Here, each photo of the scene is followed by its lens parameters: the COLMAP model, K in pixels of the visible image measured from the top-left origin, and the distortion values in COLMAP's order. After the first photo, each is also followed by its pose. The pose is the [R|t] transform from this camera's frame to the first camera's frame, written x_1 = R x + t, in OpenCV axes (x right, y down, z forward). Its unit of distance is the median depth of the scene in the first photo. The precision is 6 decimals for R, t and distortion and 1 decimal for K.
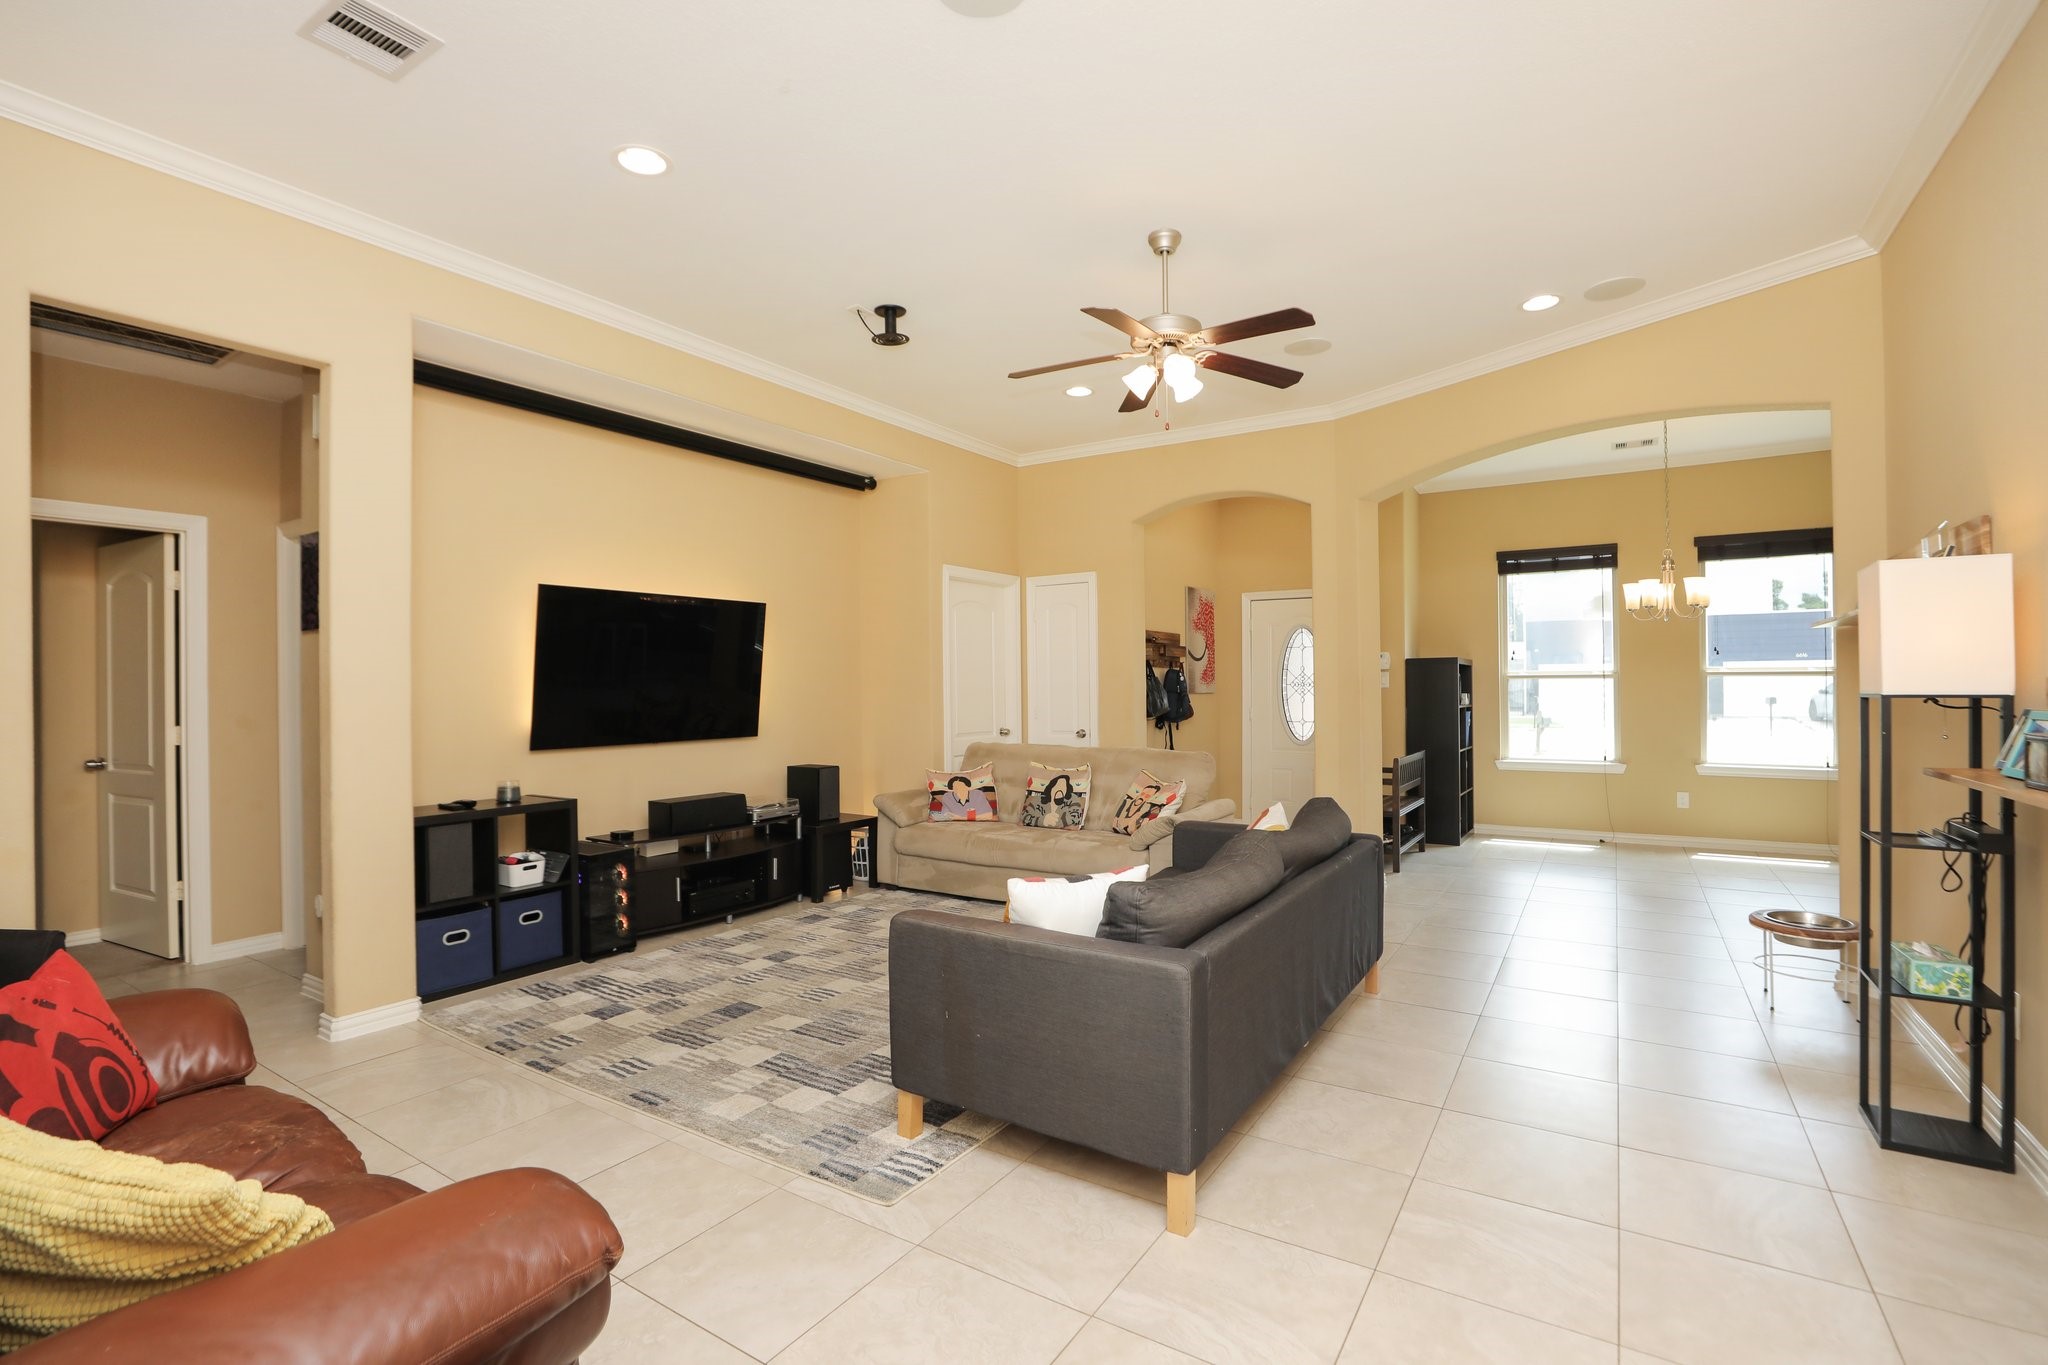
lens RADIAL K [[942.1, 0, 1008.8], [0, 942.1, 687.1], [0, 0, 1]] dist [-0.042479, 0.007965]
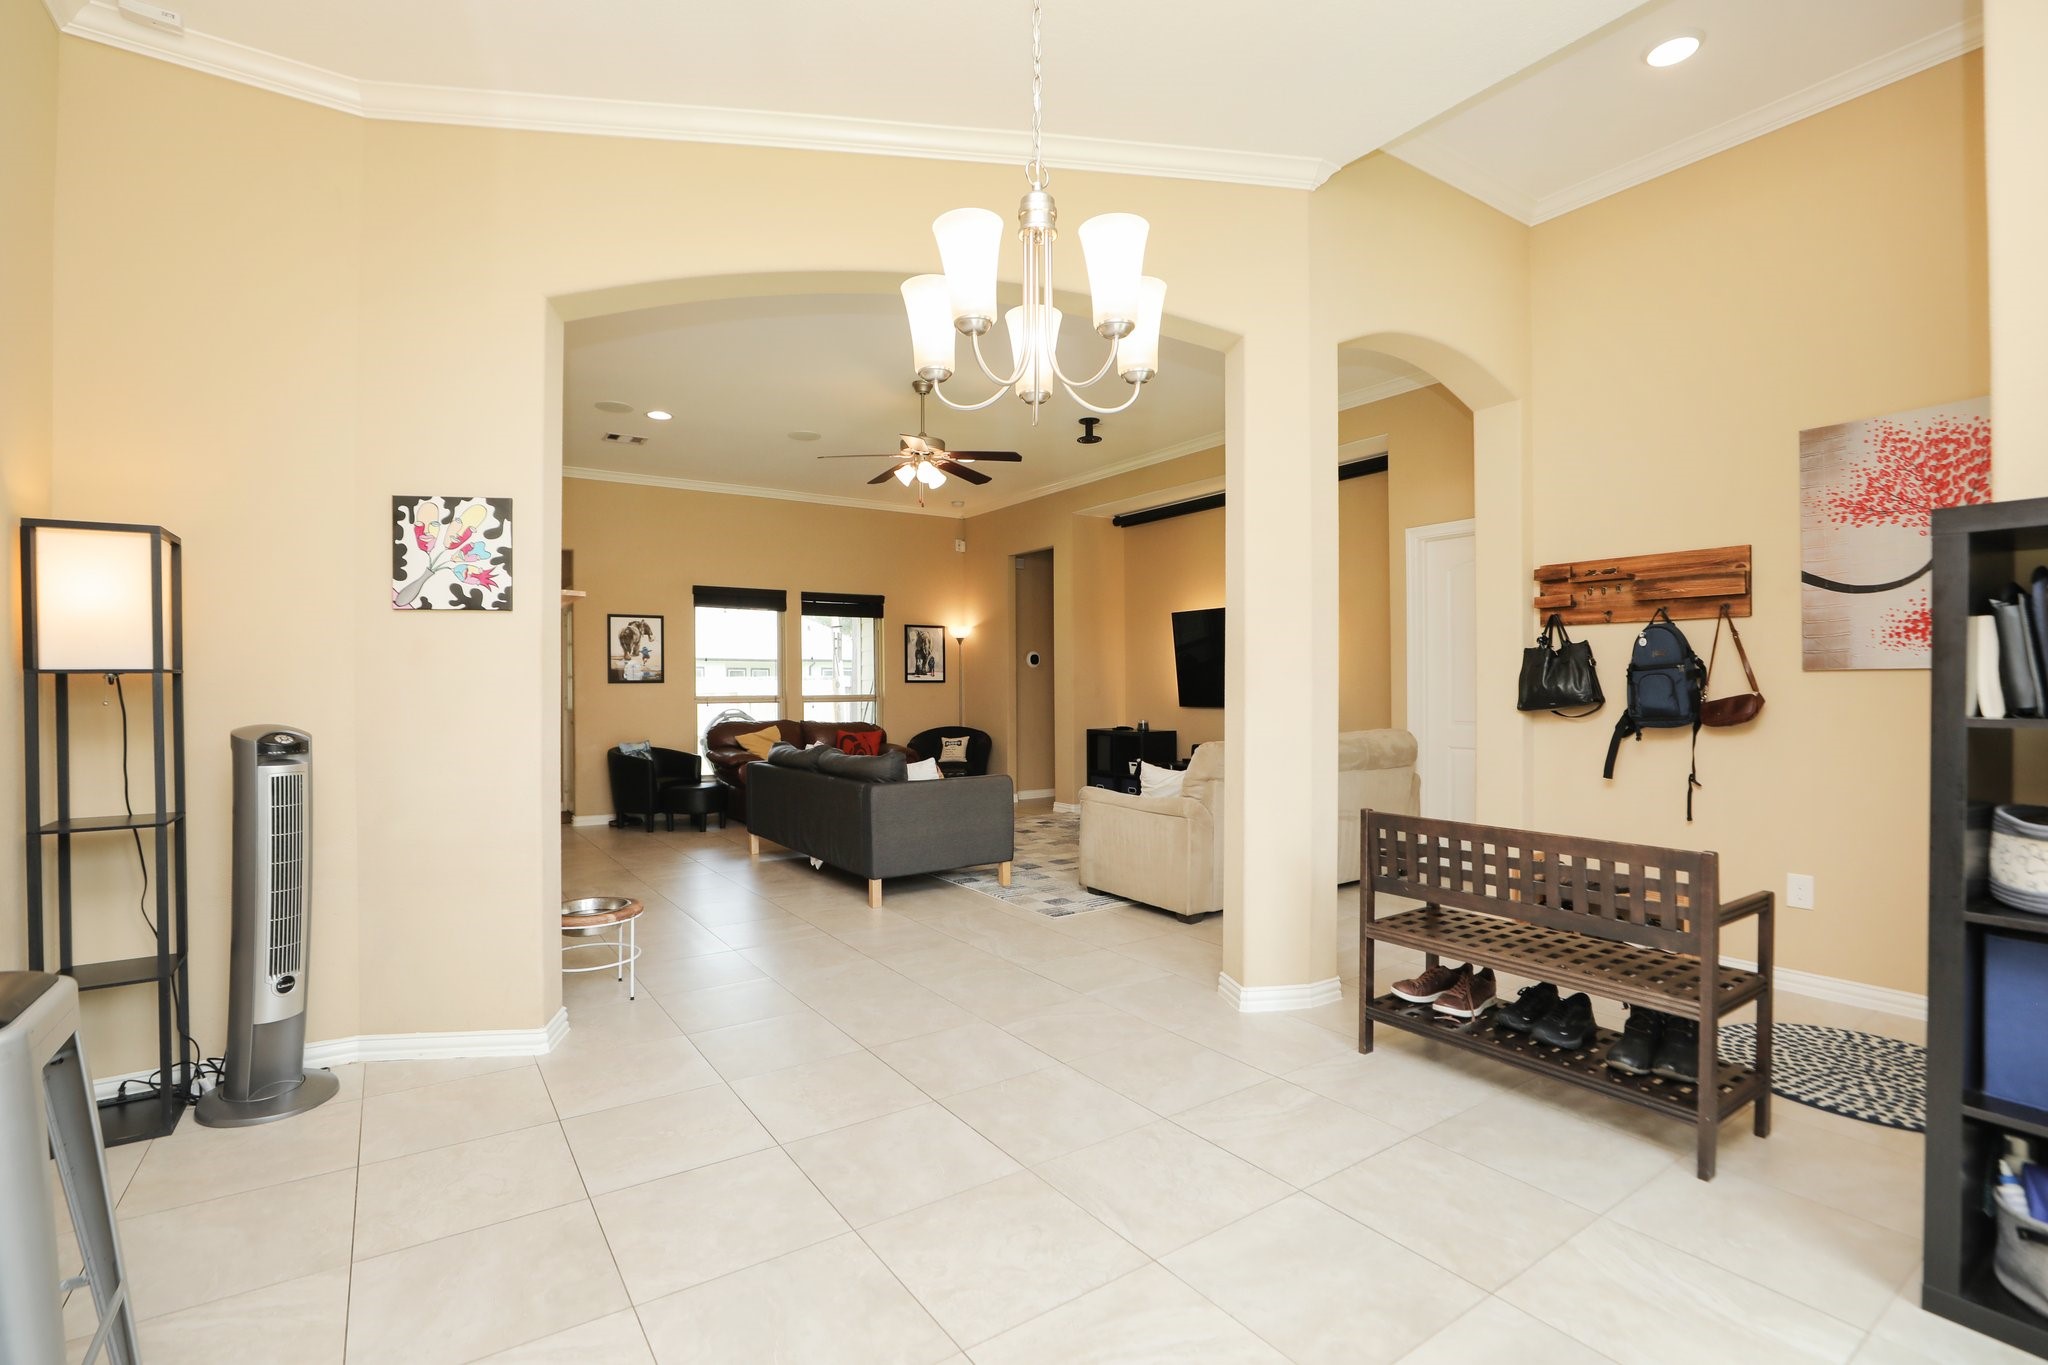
lens RADIAL K [[942.1, 0, 1026.4], [0, 942.1, 678.0], [0, 0, 1]] dist [-0.042479, 0.007965]
pose [[-0.378762, 0.001786, -0.925492, 1.076688], [0.007033, 0.999975, -0.000949, 0.012393], [0.925467, -0.006869, -0.378765, 1.200216]]
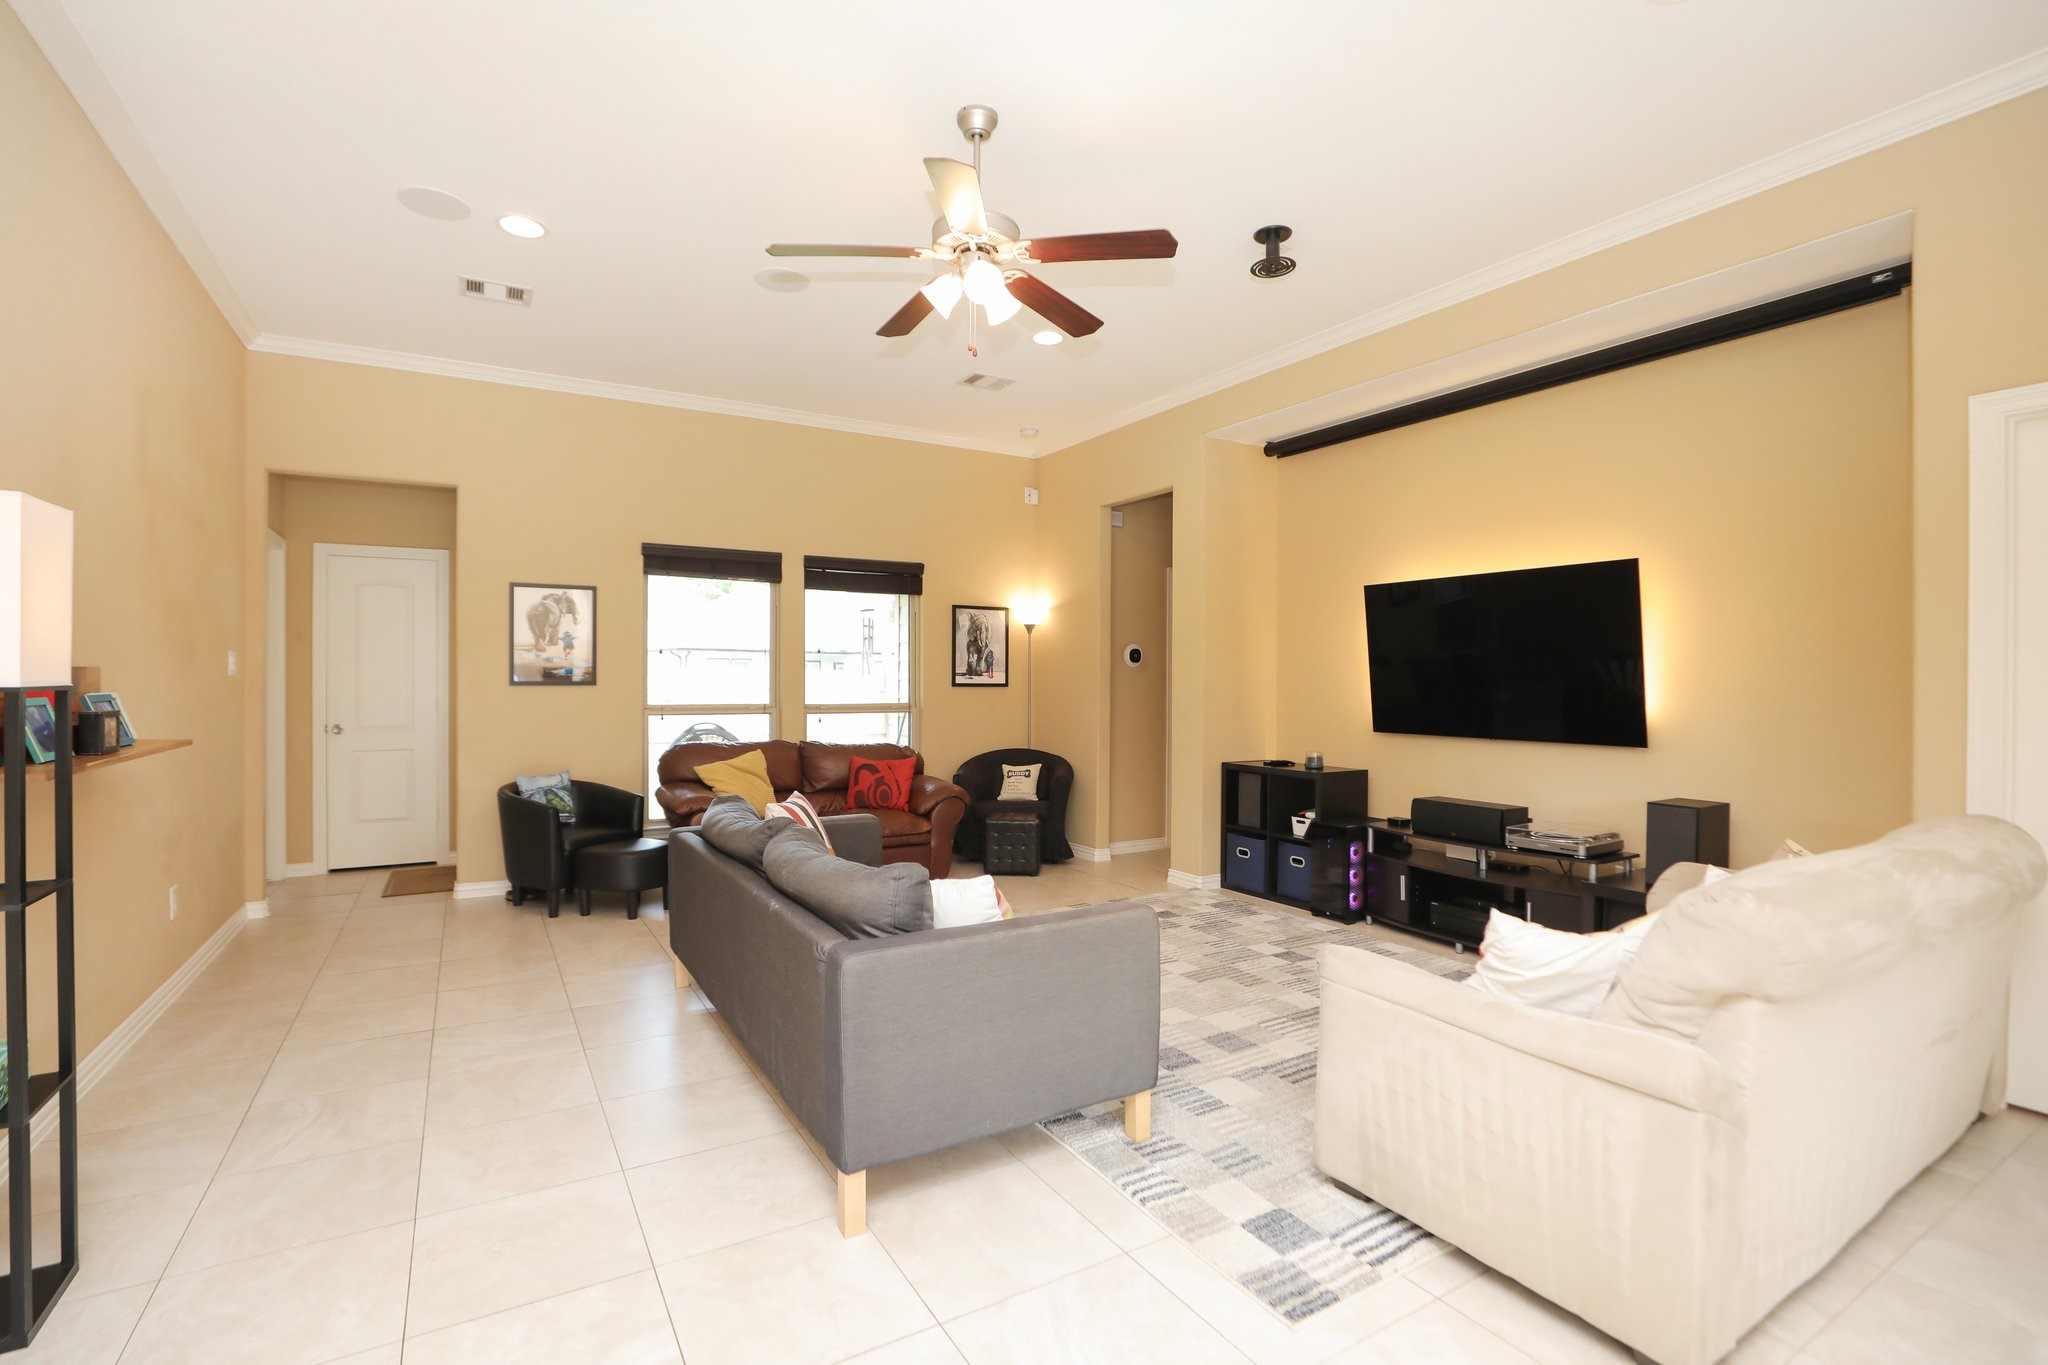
lens RADIAL K [[942.1, 0, 1013.6], [0, 942.1, 682.4], [0, 0, 1]] dist [-0.042479, 0.007965]
pose [[-0.447409, 0.006024, -0.894309, 0.597864], [-0.004757, 0.999947, 0.009115, -0.000480], [0.894317, 0.008333, -0.447357, 0.946812]]
